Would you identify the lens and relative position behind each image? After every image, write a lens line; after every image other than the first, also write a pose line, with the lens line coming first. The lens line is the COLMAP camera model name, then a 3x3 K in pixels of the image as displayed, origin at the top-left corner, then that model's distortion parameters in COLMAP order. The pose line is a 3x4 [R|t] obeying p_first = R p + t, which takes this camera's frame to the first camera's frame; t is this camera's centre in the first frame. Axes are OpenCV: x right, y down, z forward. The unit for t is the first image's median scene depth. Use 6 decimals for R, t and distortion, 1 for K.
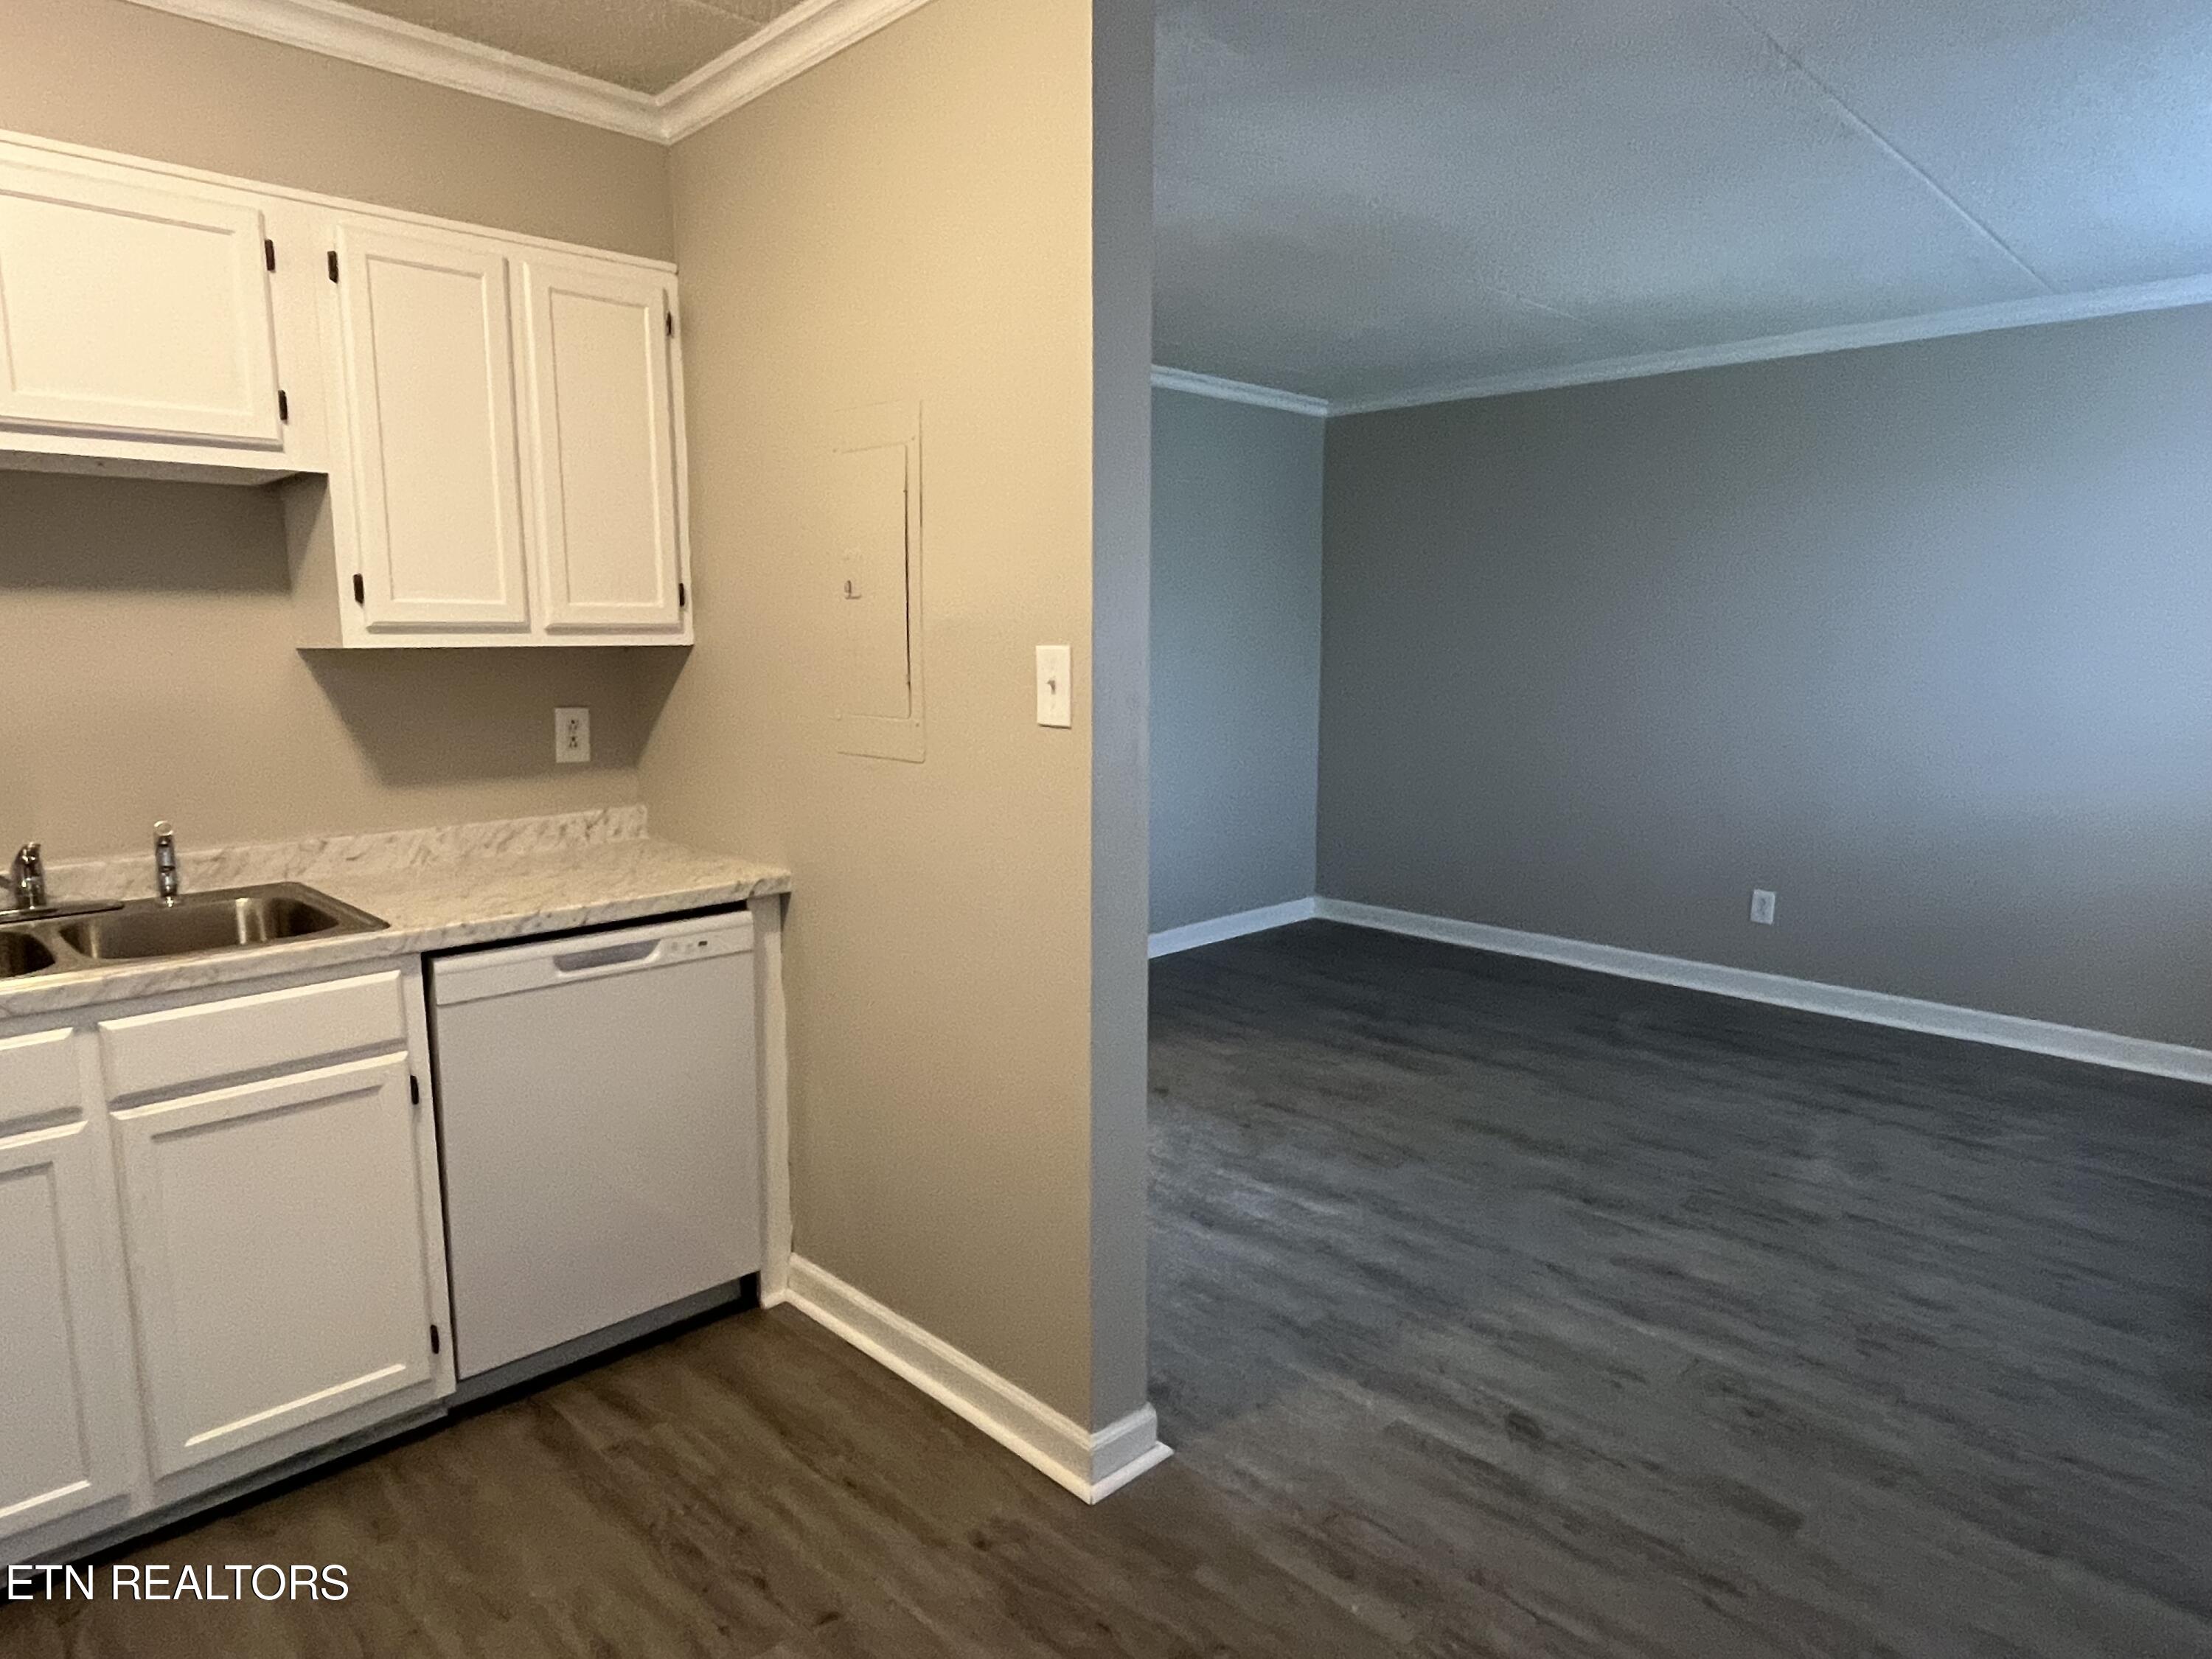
lens RADIAL K [[1348.2, 0, 1094.3], [0, 1348.2, 830.2], [0, 0, 1]] dist [0.001899, -0.001717]
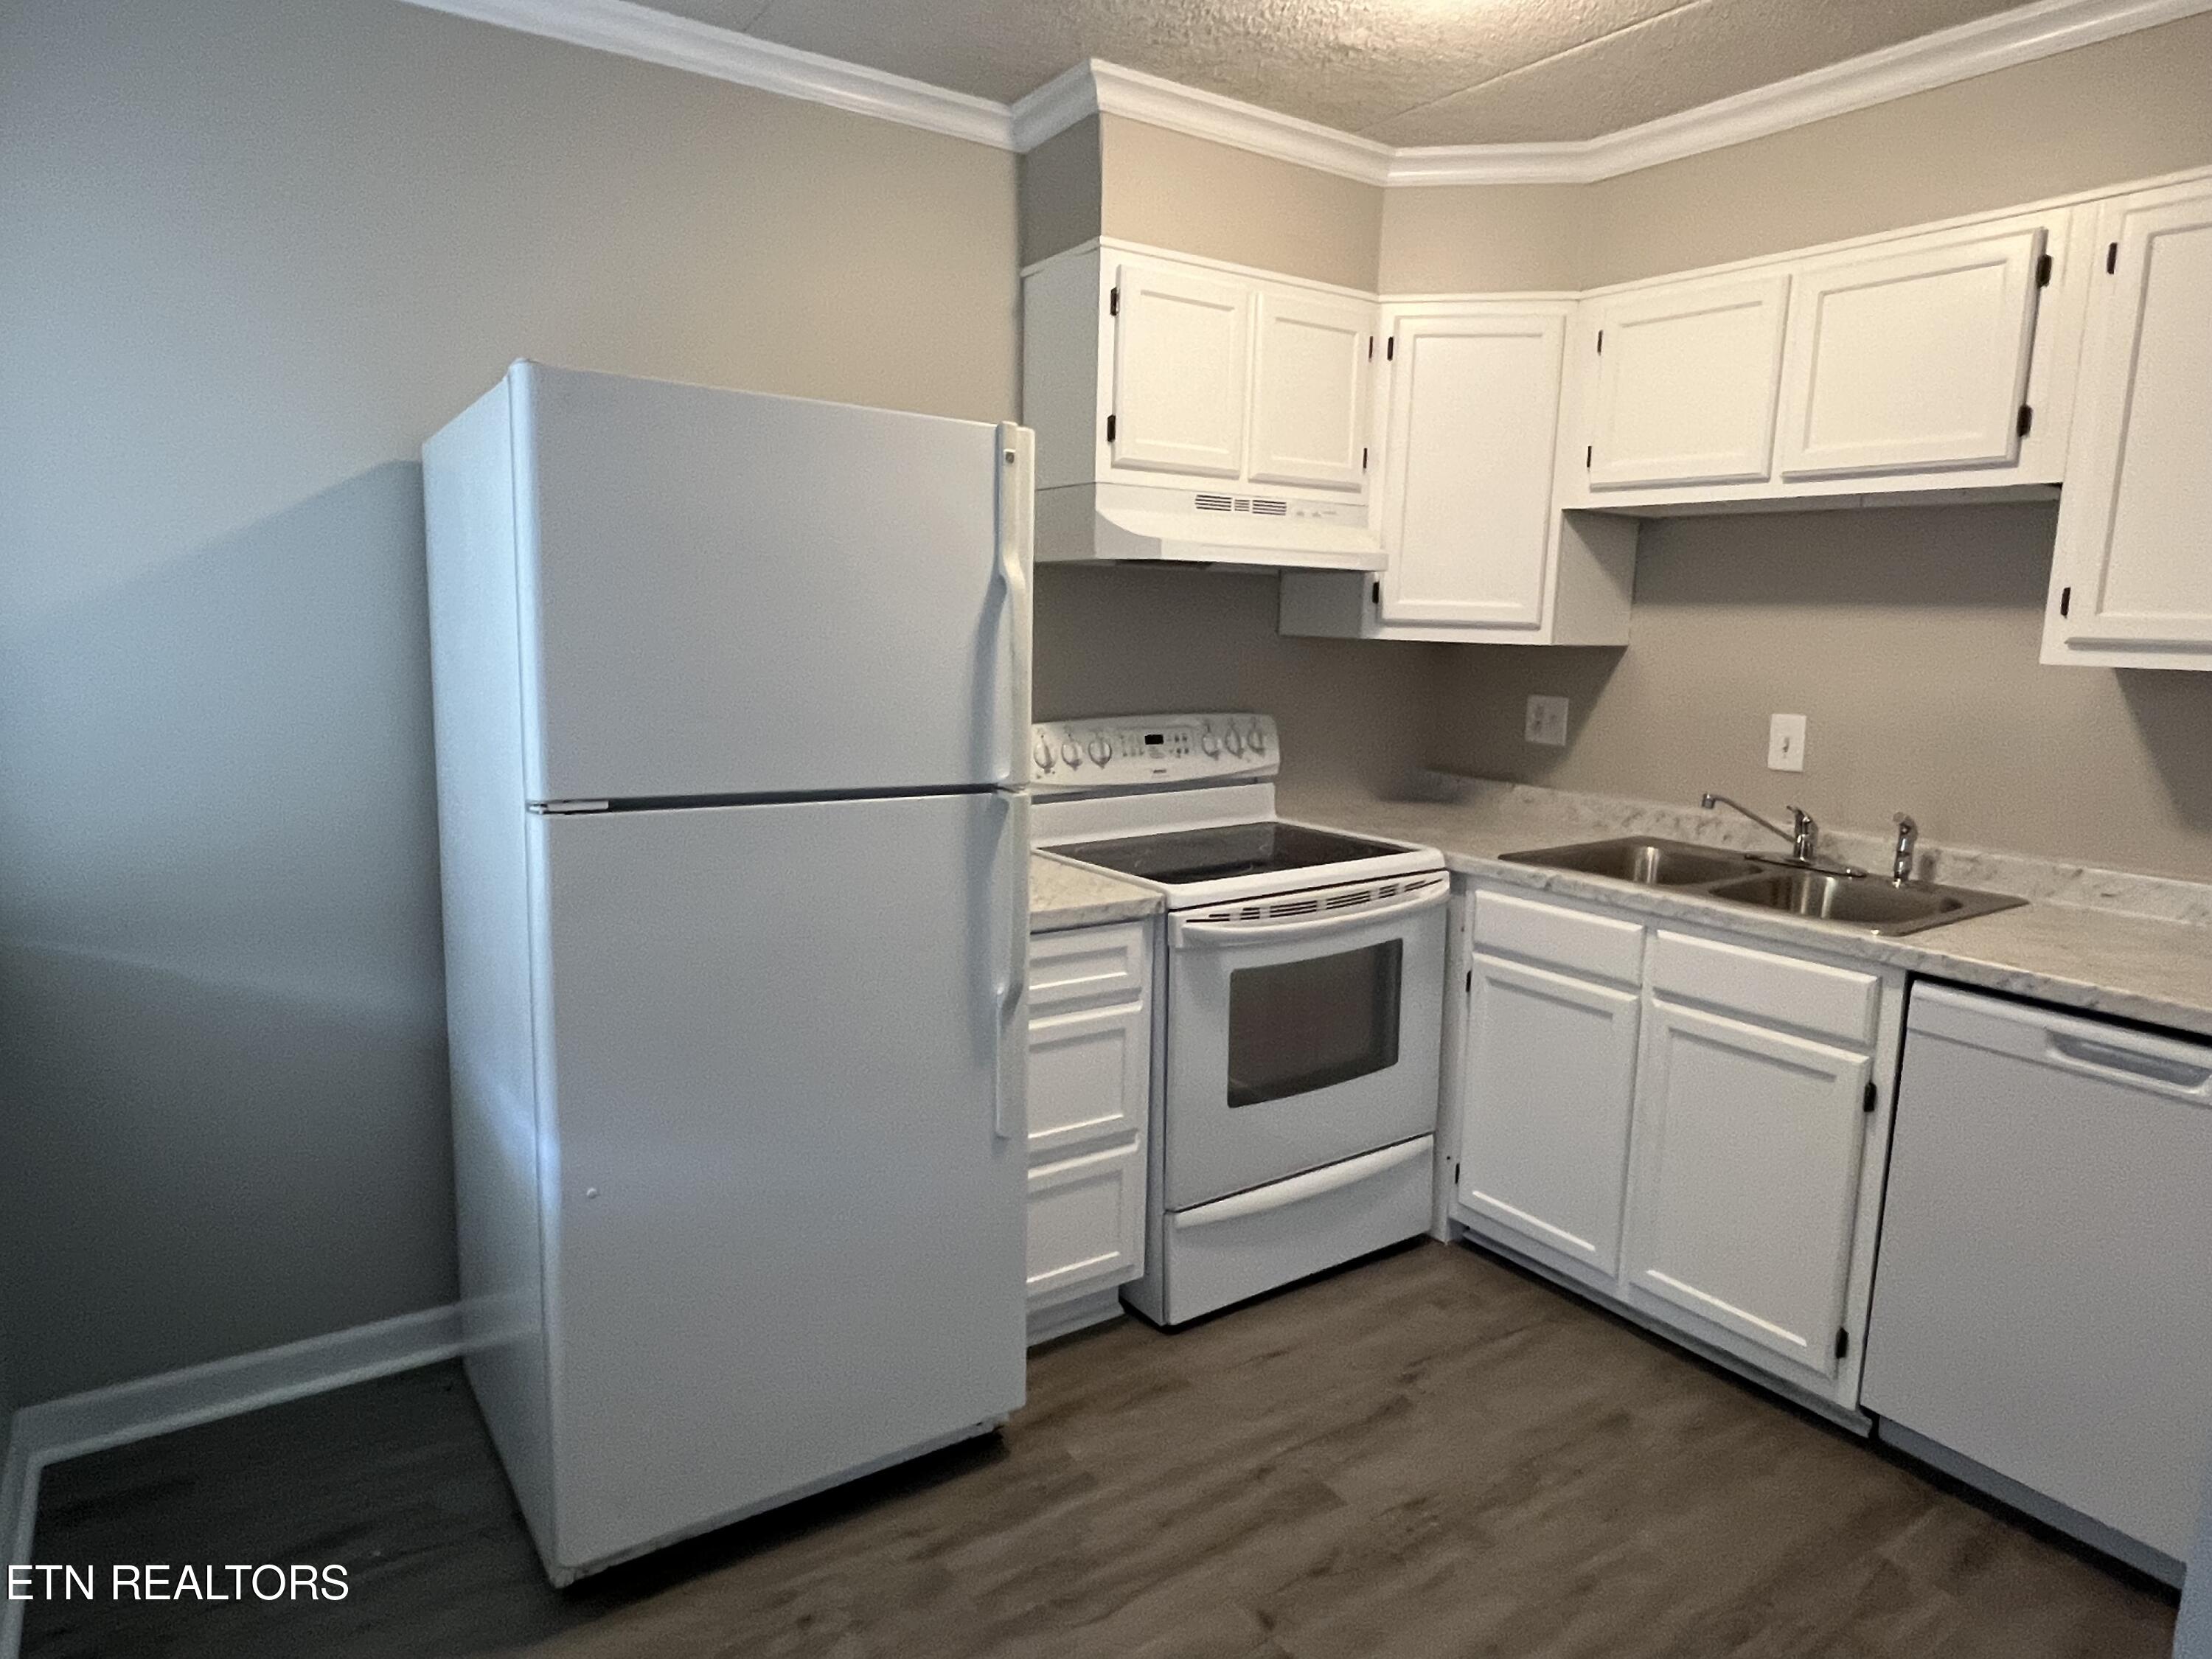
lens RADIAL K [[1348.2, 0, 1114.2], [0, 1348.2, 828.1], [0, 0, 1]] dist [0.001899, -0.001717]
pose [[-0.174700, 0.152816, -0.972691, 0.536455], [-0.171887, 0.967980, 0.182948, -0.088849], [0.969502, 0.199154, -0.142839, 0.547428]]
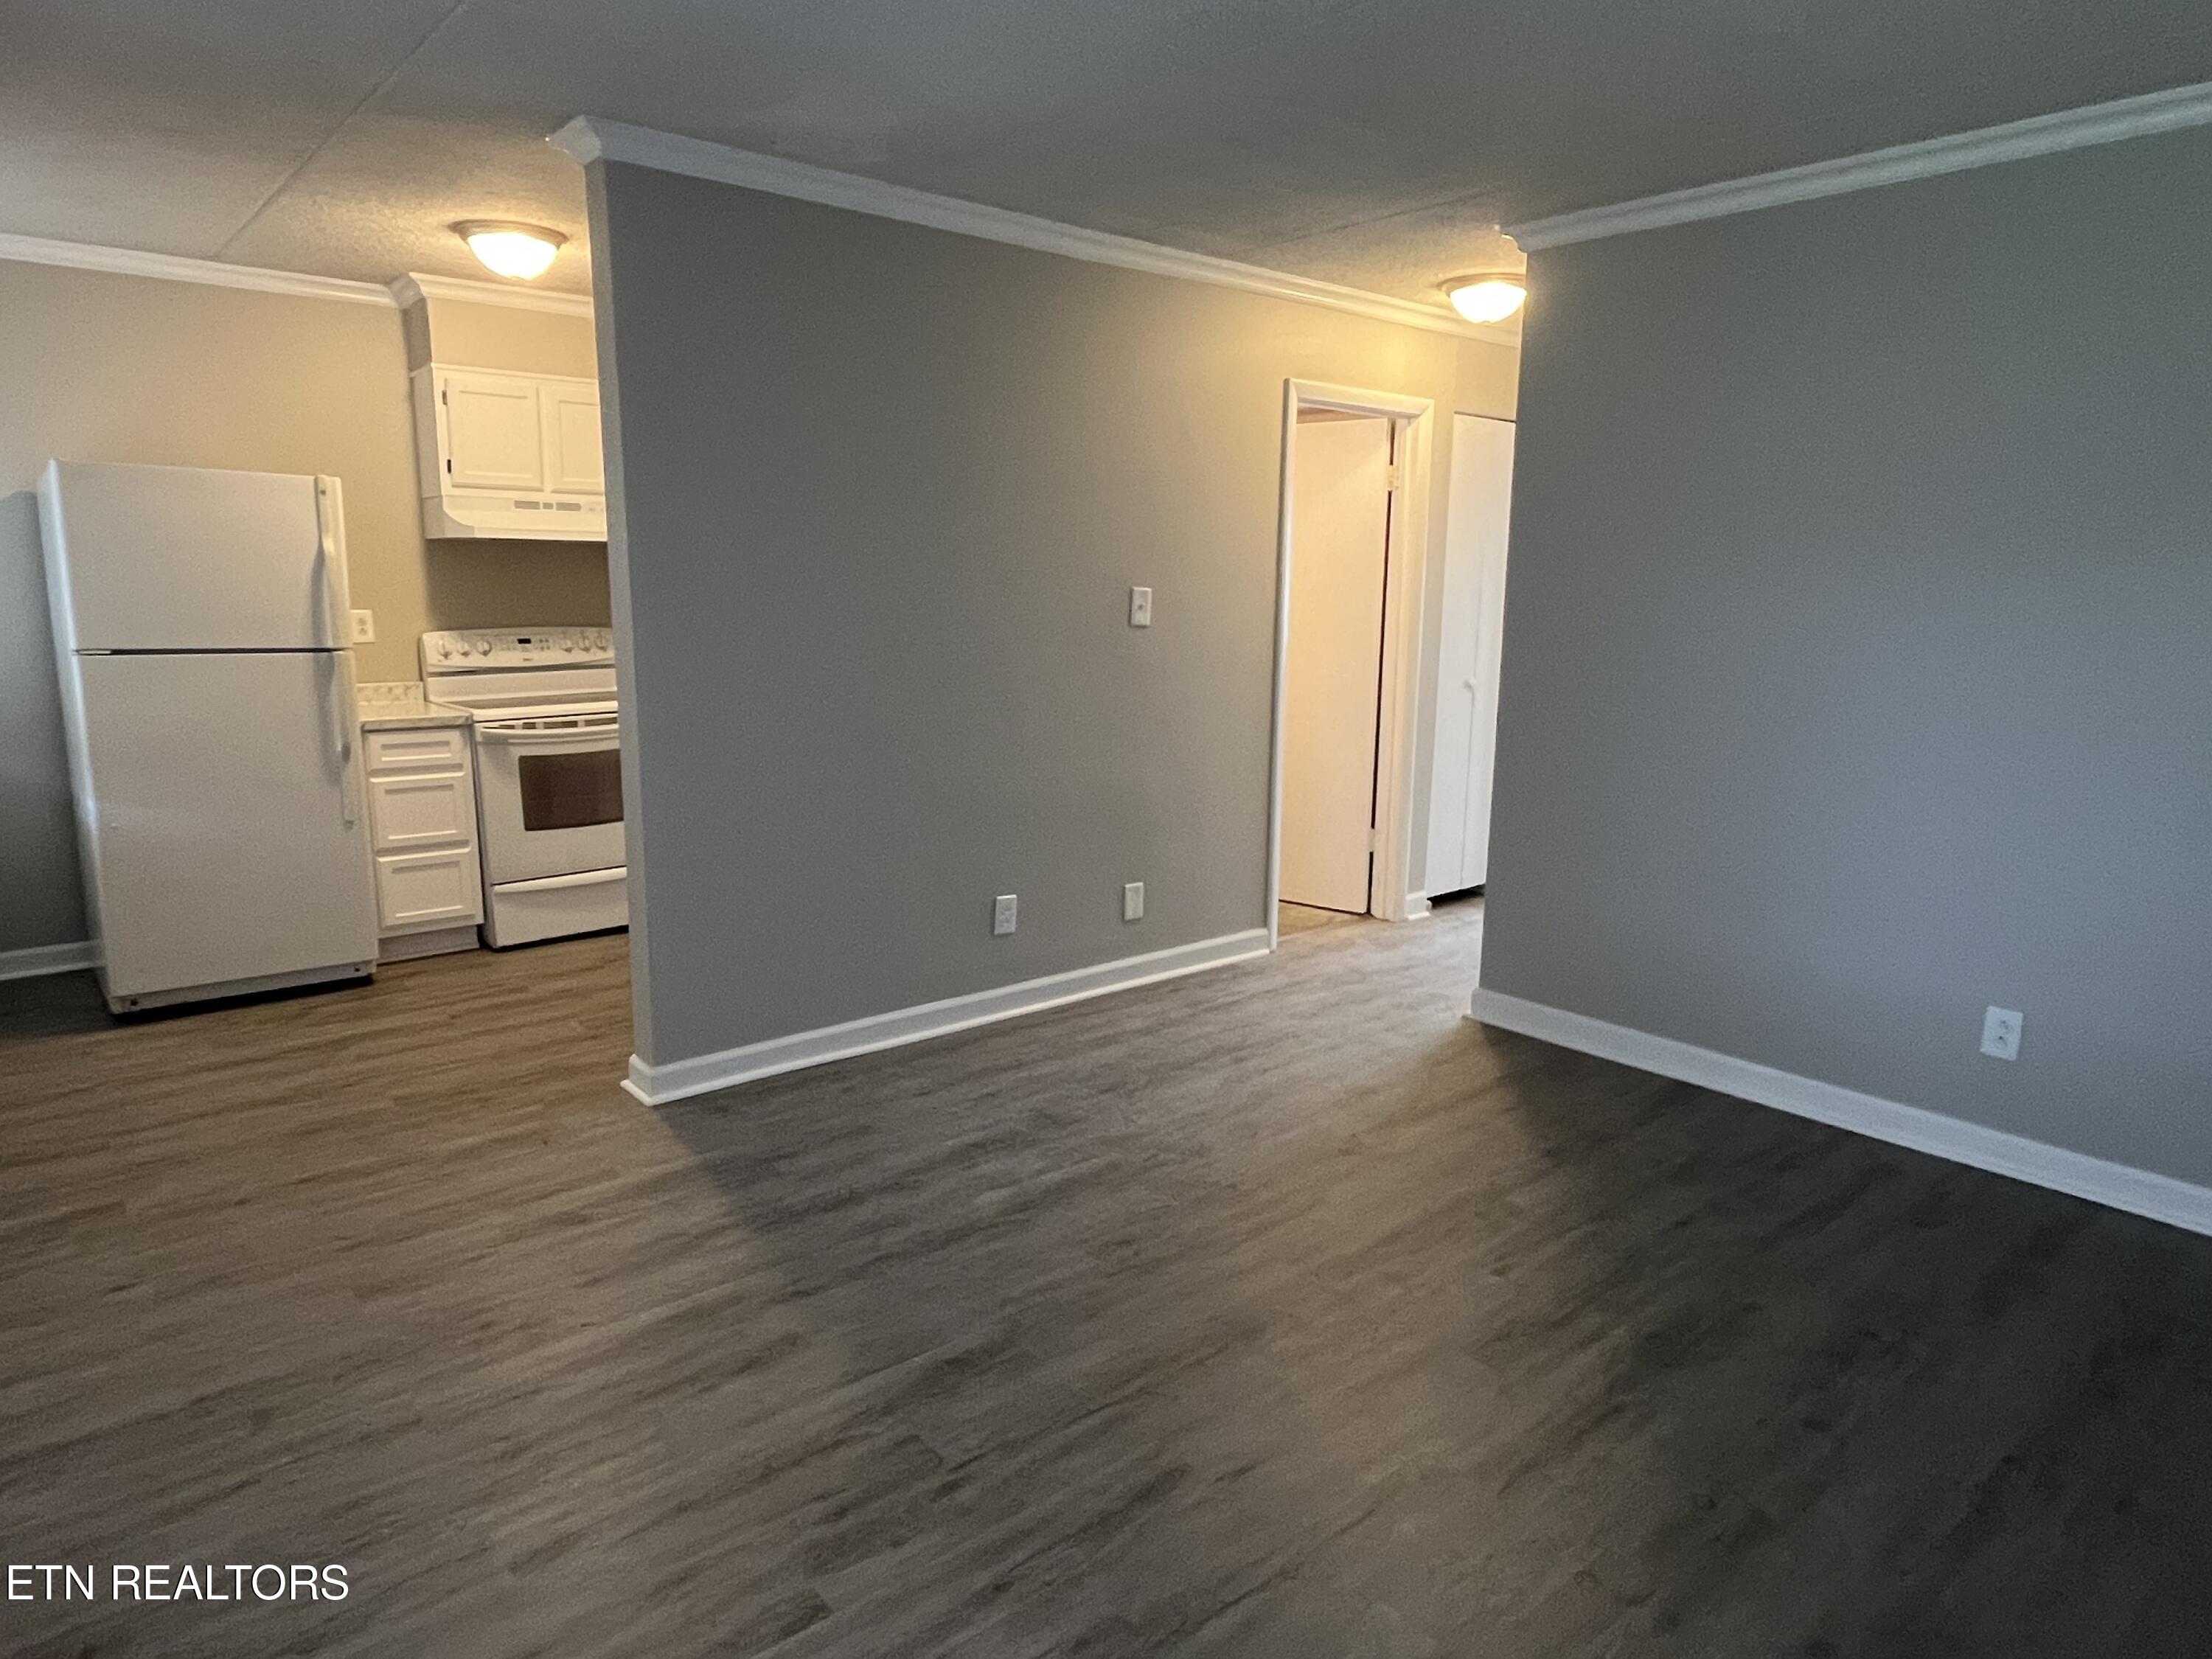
lens RADIAL K [[1348.2, 0, 1094.2], [0, 1348.2, 836.8], [0, 0, 1]] dist [0.001899, -0.001717]
pose [[-0.081261, 0.188266, -0.978751, 1.359324], [-0.161782, 0.966484, 0.199338, -0.214886], [0.983475, 0.174543, -0.048080, 1.400012]]
